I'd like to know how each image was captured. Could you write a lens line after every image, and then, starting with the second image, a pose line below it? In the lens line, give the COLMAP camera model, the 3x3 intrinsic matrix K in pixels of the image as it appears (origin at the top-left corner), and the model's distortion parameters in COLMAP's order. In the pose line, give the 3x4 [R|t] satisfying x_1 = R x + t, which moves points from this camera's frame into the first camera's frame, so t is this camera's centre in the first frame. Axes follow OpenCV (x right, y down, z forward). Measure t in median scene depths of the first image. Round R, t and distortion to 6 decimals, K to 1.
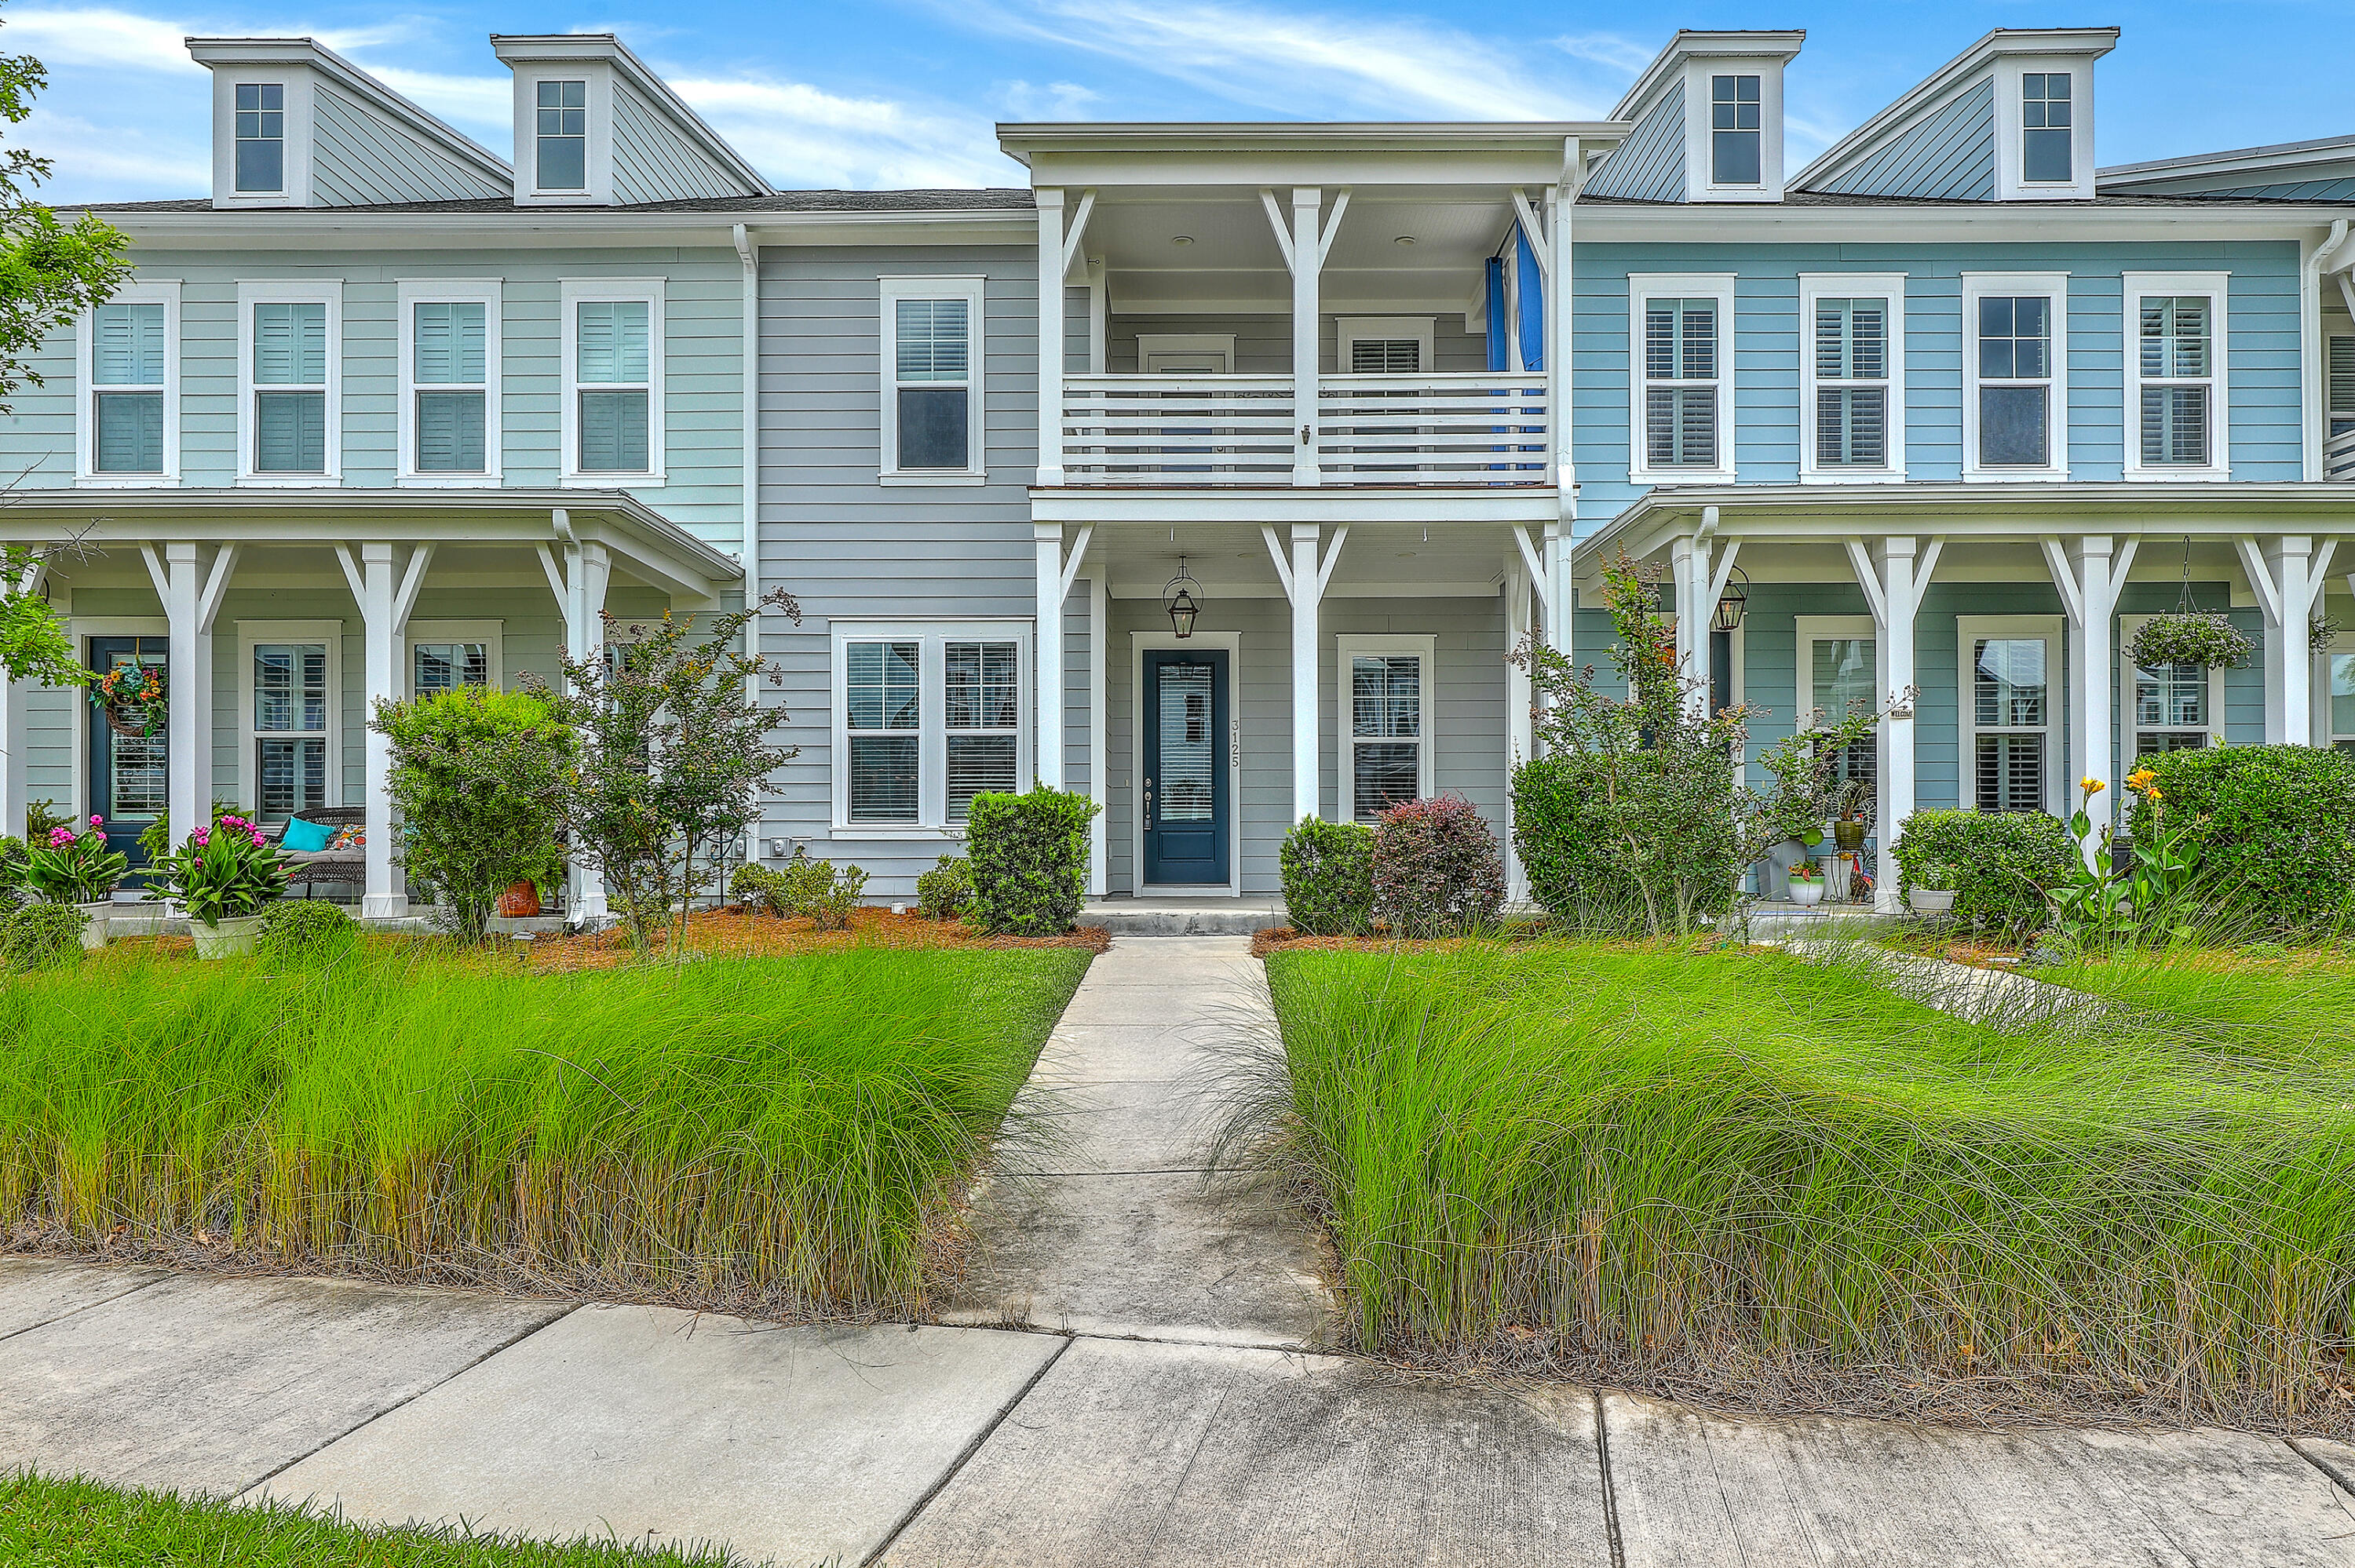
lens RADIAL K [[1411.4, 0, 1177.5], [0, 1411.4, 784.0], [0, 0, 1]] dist [0.018426, -0.016319]
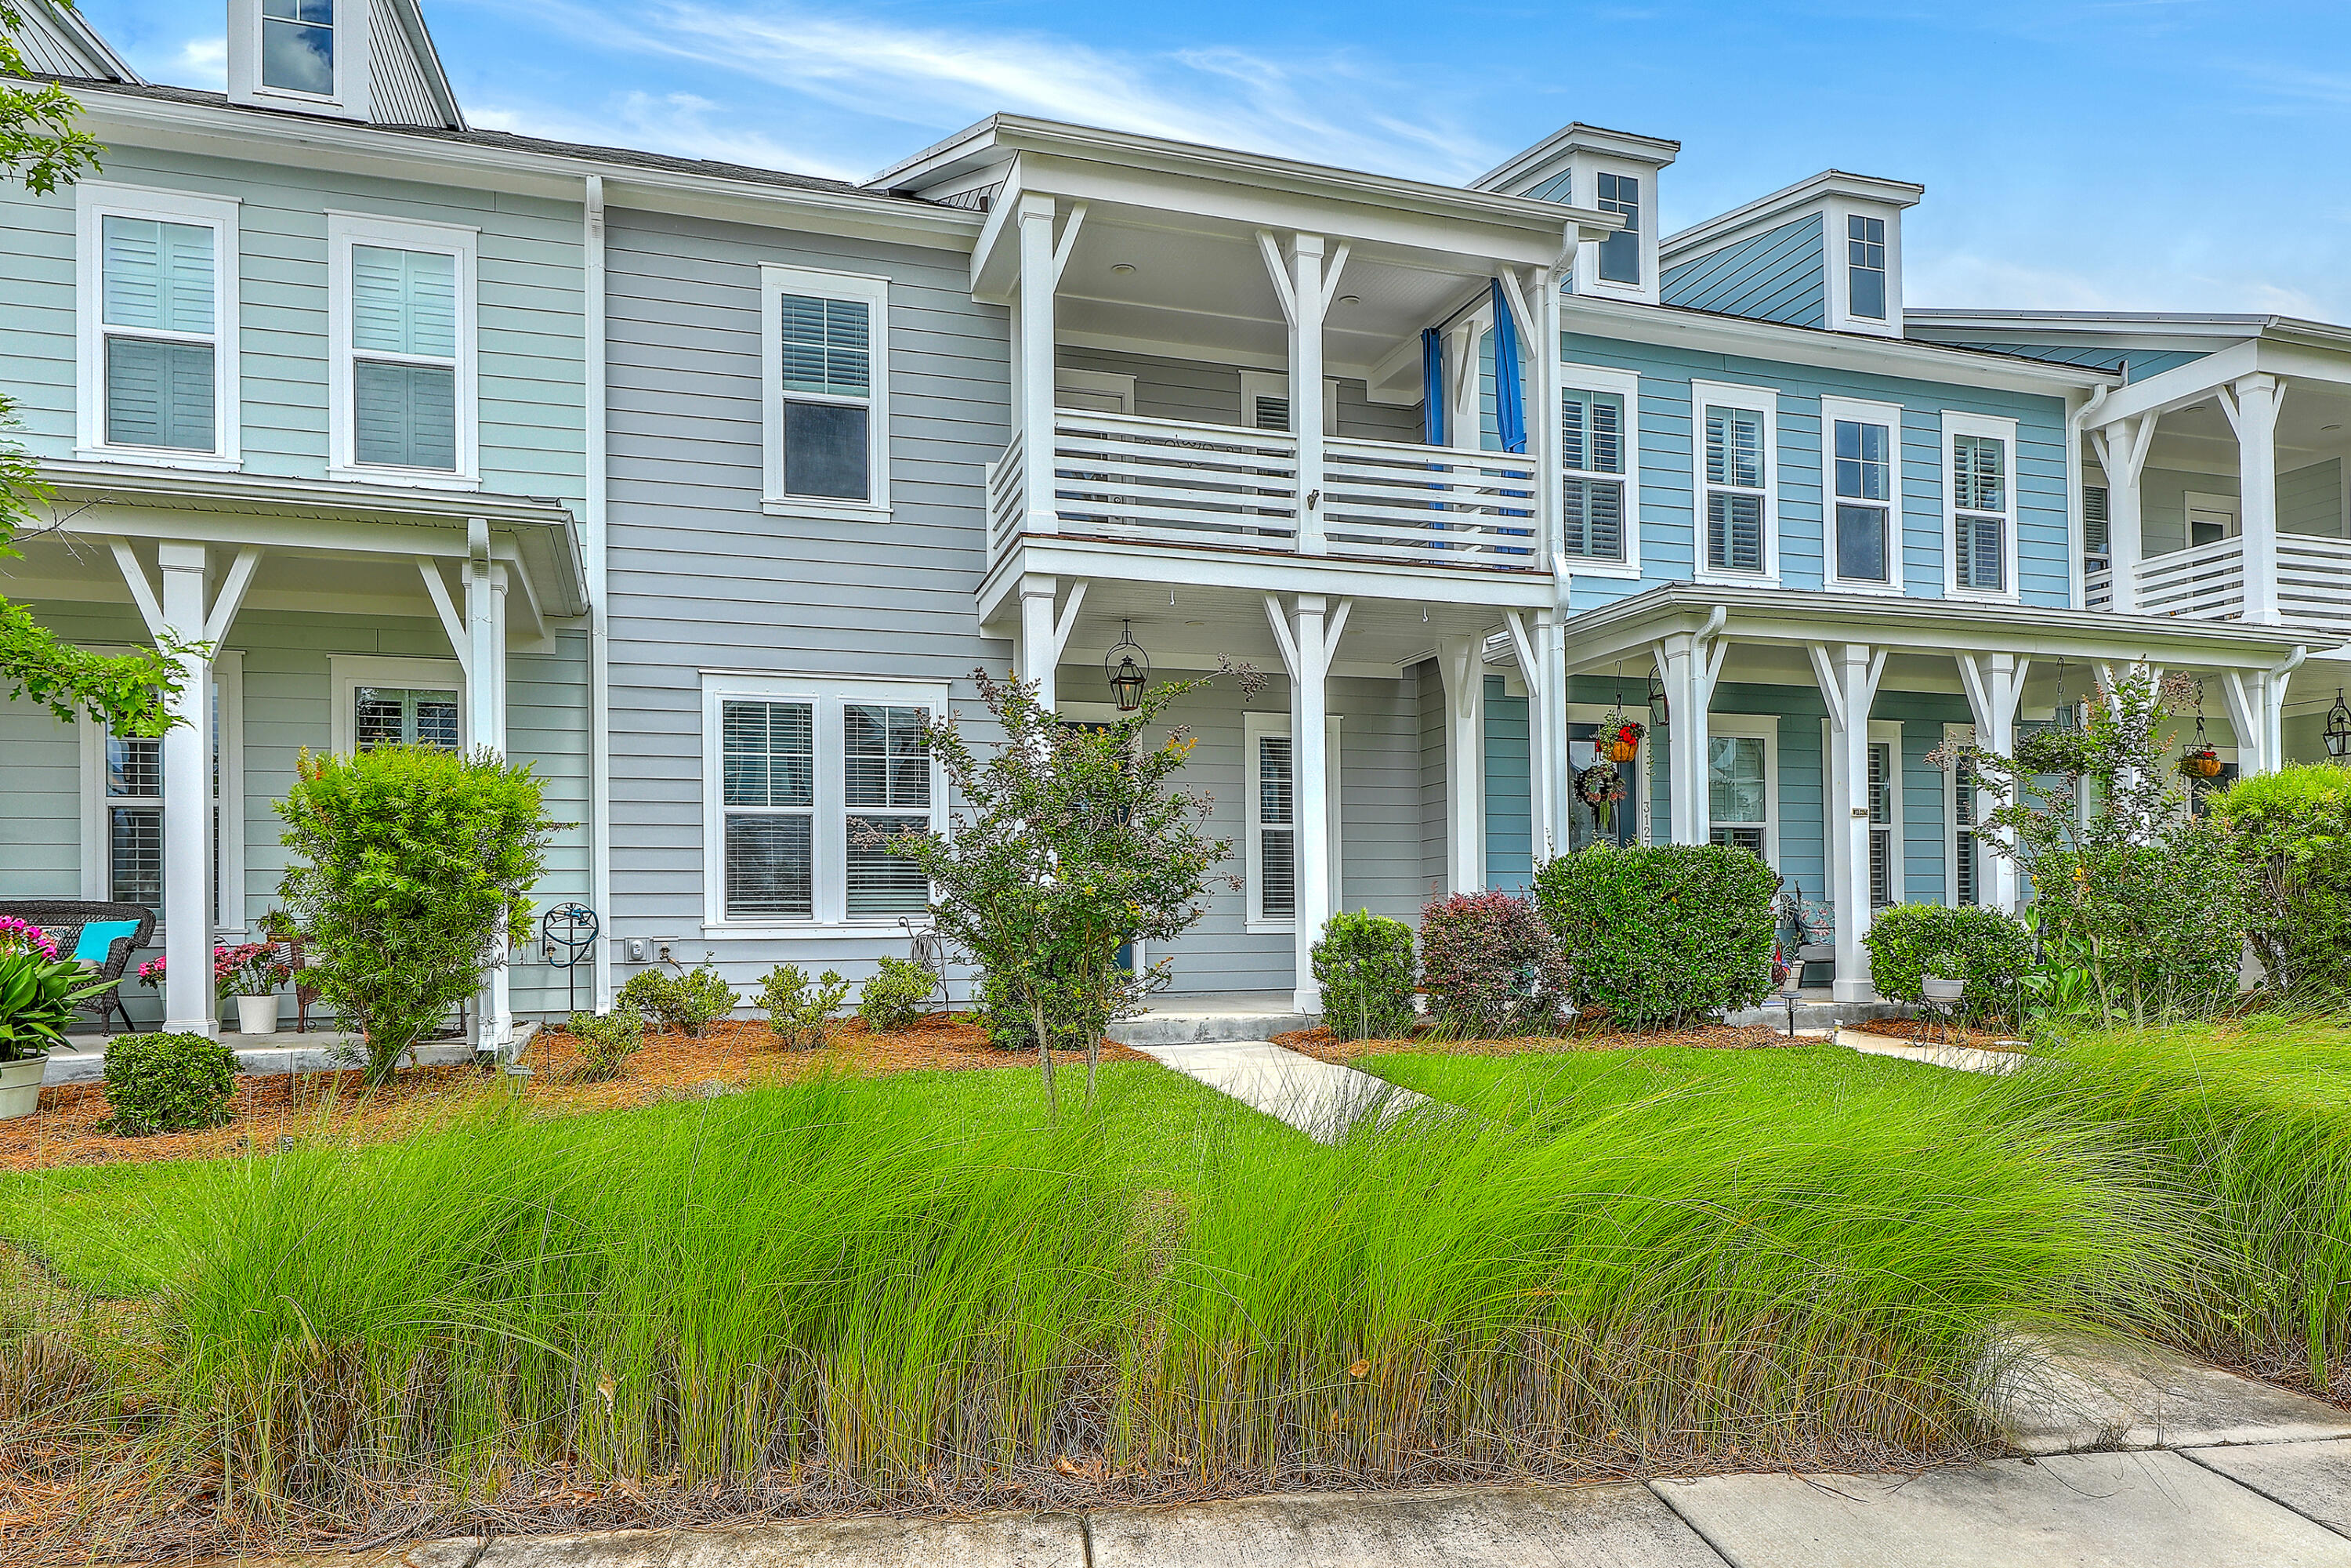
lens RADIAL K [[1579.8, 0, 1175.7], [0, 1579.8, 851.9], [0, 0, 1]] dist [0.001170, 0.003268]
pose [[0.942488, 0.007439, 0.334156, -0.302910], [-0.005546, 0.999963, -0.006617, -0.006988], [-0.334193, 0.004383, 0.942495, 0.045258]]
